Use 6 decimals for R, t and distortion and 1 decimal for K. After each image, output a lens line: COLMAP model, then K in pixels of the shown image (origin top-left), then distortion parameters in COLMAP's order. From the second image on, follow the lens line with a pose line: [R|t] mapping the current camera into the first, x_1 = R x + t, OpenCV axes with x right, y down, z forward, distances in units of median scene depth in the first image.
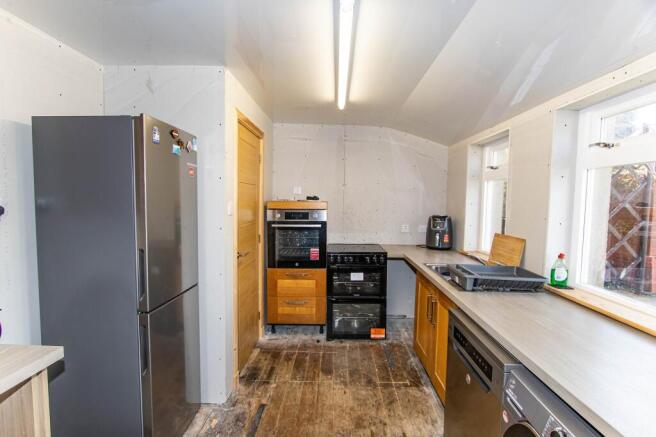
lens RADIAL K [[315.0, 0, 328.5], [0, 315.0, 218.2], [0, 0, 1]] dist [-0.020670, 0.001663]
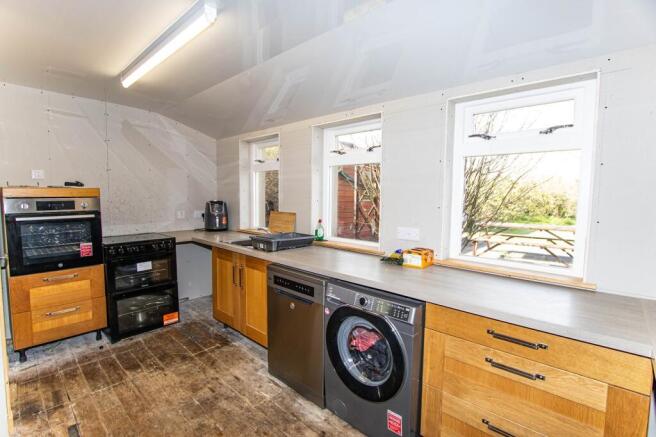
lens RADIAL K [[315.0, 0, 326.4], [0, 315.0, 219.1], [0, 0, 1]] dist [-0.020670, 0.001663]
pose [[0.666415, -0.067436, 0.742525, -0.246507], [0.045343, 0.997724, 0.049917, 0.020385], [-0.744201, 0.000403, 0.667956, -0.050530]]
